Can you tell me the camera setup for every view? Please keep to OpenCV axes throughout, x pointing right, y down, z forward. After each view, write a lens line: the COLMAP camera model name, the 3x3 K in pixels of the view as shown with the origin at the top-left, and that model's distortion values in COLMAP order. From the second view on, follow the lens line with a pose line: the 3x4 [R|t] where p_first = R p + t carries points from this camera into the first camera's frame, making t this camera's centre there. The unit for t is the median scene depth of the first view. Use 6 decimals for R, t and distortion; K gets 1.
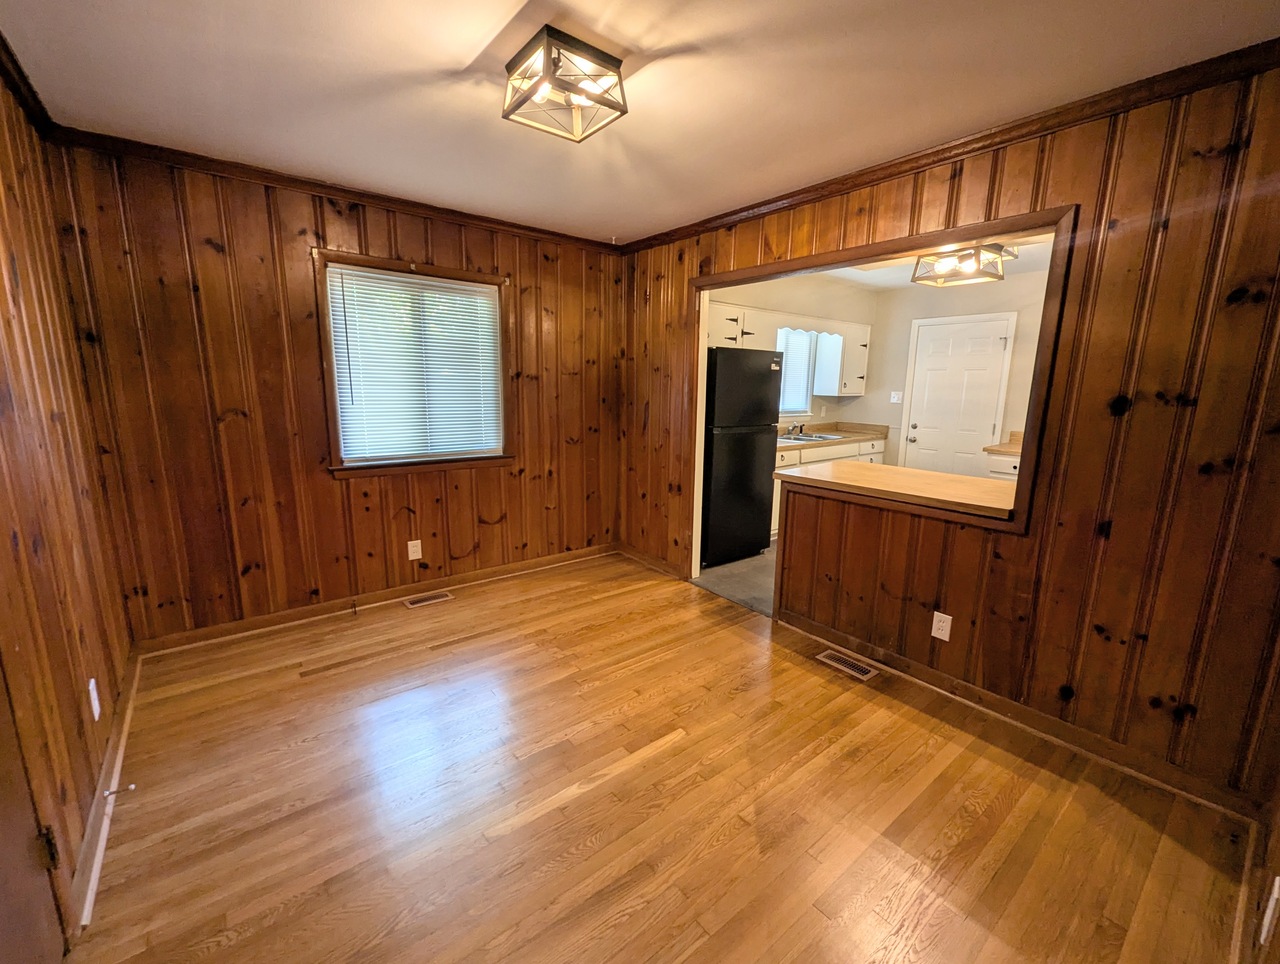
lens RADIAL K [[534.5, 0, 640.6], [0, 534.5, 484.7], [0, 0, 1]] dist [-0.000868, -0.000035]
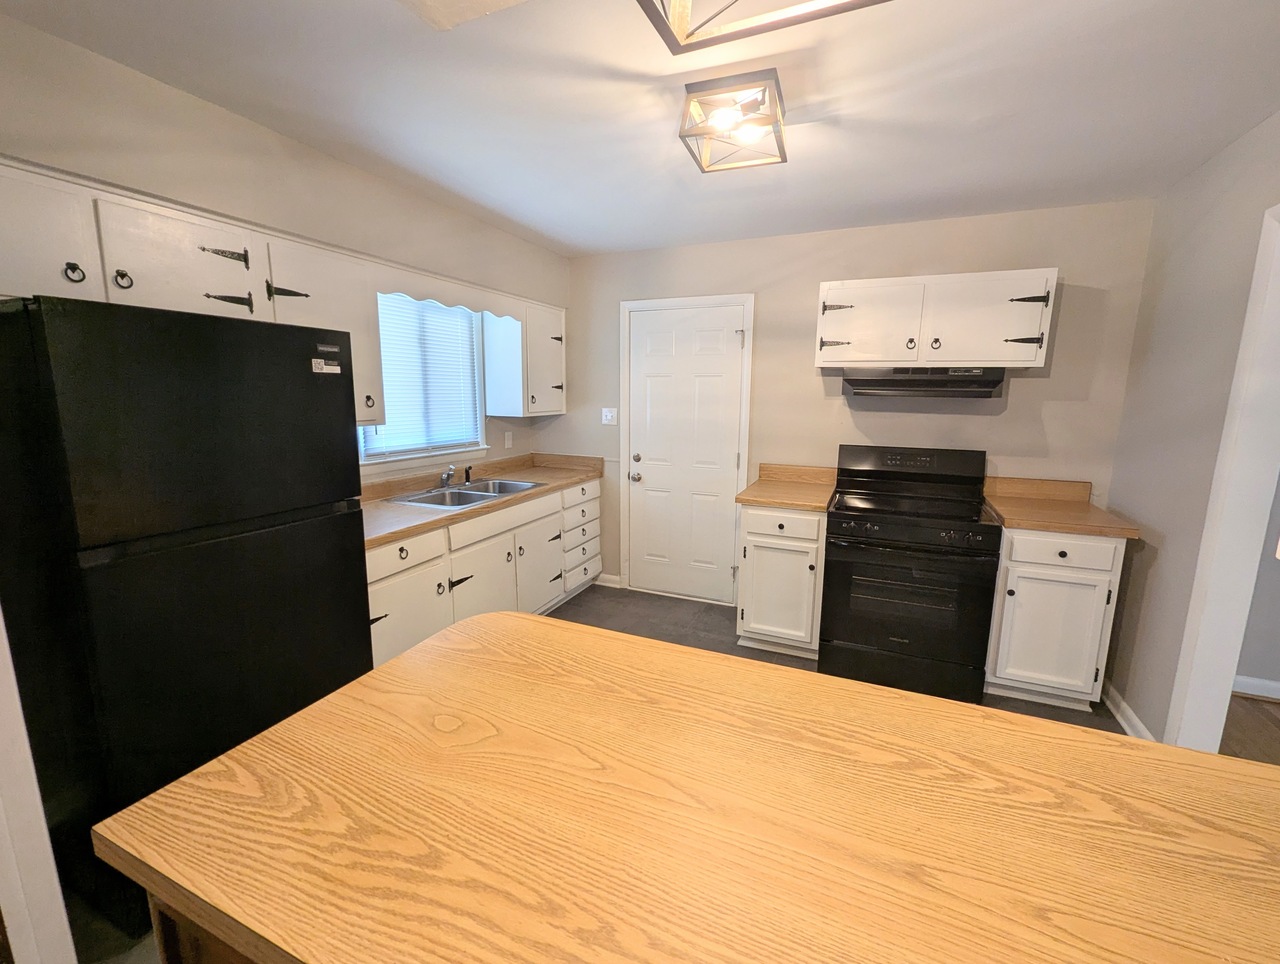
lens RADIAL K [[534.5, 0, 643.0], [0, 534.5, 481.4], [0, 0, 1]] dist [-0.000868, -0.000035]
pose [[0.885968, -0.083574, 0.456153, 0.201775], [0.090500, 0.995874, 0.006685, -0.082245], [-0.454830, 0.035359, 0.889876, 0.383263]]
